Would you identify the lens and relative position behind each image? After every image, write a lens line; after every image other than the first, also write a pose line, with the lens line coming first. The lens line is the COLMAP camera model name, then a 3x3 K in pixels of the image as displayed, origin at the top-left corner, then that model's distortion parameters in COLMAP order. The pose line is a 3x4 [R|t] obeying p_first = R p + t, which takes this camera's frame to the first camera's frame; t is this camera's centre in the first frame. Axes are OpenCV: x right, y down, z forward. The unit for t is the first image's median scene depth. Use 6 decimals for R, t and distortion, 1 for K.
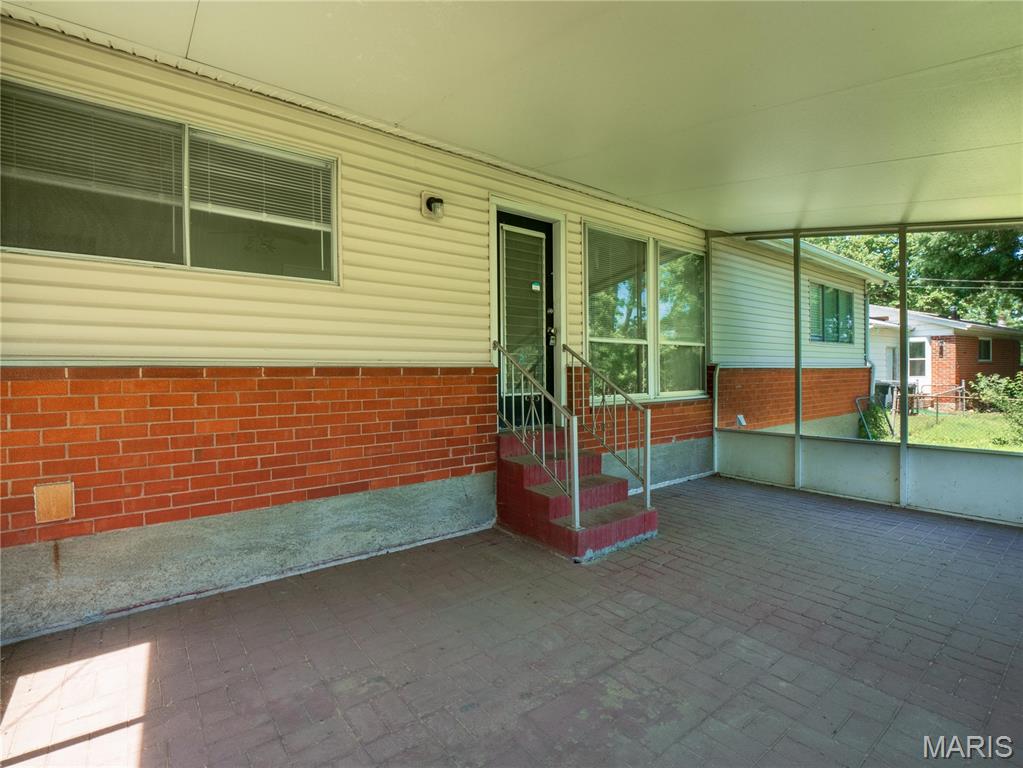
lens RADIAL K [[498.1, 0, 503.9], [0, 498.1, 378.8], [0, 0, 1]] dist [-0.014220, -0.000542]
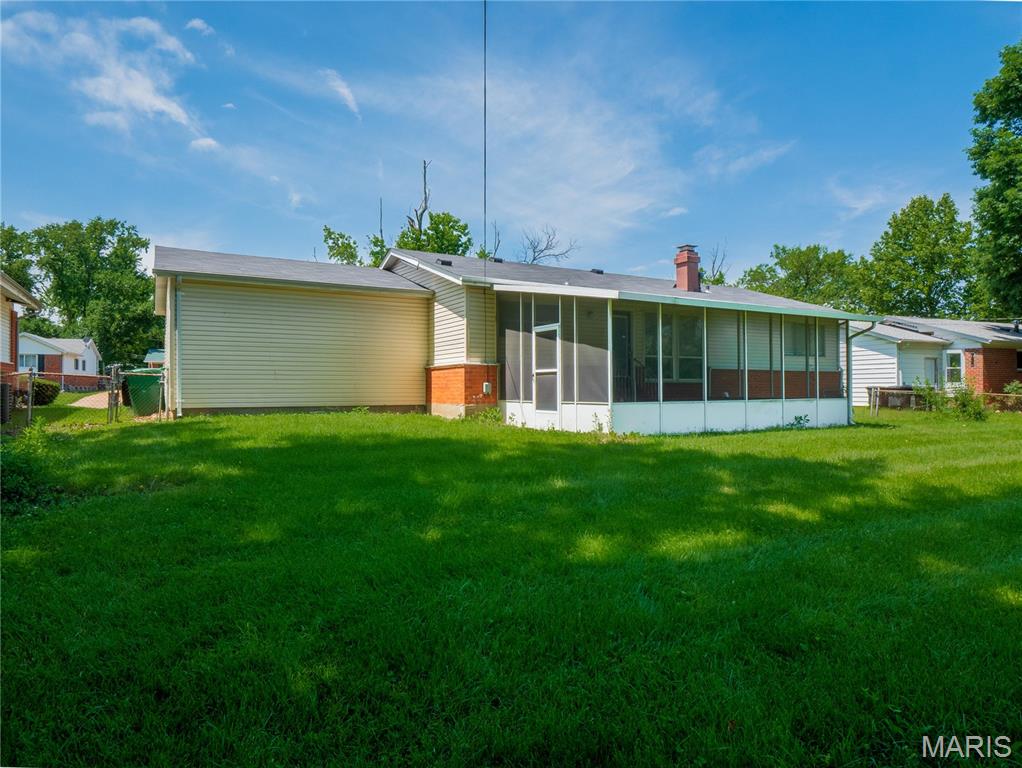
lens RADIAL K [[607.0, 0, 517.9], [0, 607.0, 389.5], [0, 0, 1]] dist [-0.000173, 0.004150]
pose [[0.991912, 0.007664, -0.126699, -0.101161], [-0.008692, 0.999934, -0.007560, 0.153841], [0.126632, 0.008600, 0.991912, -2.767642]]
